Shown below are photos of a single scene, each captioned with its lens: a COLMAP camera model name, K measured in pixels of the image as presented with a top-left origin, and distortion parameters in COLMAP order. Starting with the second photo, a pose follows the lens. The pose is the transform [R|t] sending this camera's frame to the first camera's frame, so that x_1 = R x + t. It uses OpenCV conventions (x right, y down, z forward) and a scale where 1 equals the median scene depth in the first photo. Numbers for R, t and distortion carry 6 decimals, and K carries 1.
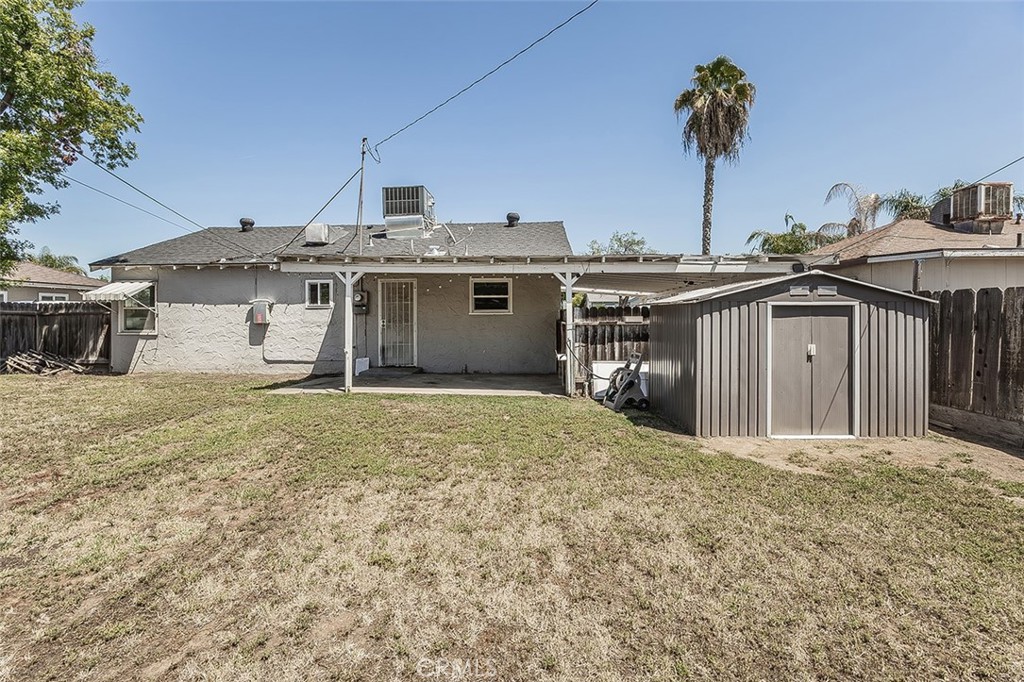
lens RADIAL K [[445.3, 0, 504.0], [0, 445.3, 314.9], [0, 0, 1]] dist [-0.000145, 0.000023]
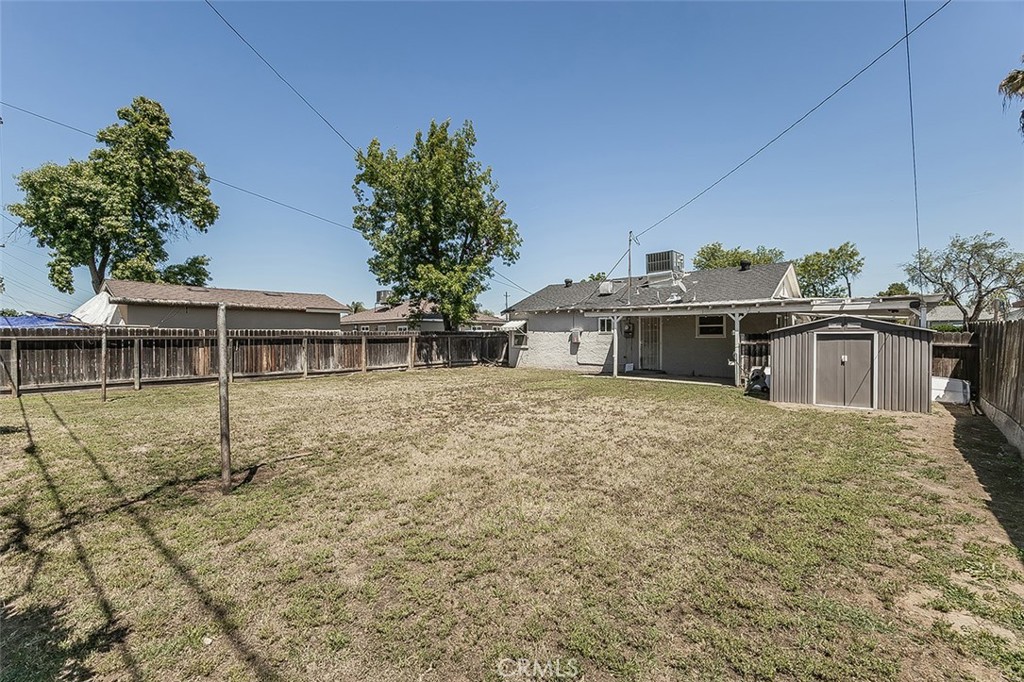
lens RADIAL K [[420.3, 0, 529.7], [0, 420.3, 336.1], [0, 0, 1]] dist [-0.008908, 0.000032]
pose [[0.819396, -0.001249, -0.573227, 0.274454], [0.001202, 0.999999, -0.000461, -0.005694], [0.573227, -0.000312, 0.819397, -0.498847]]
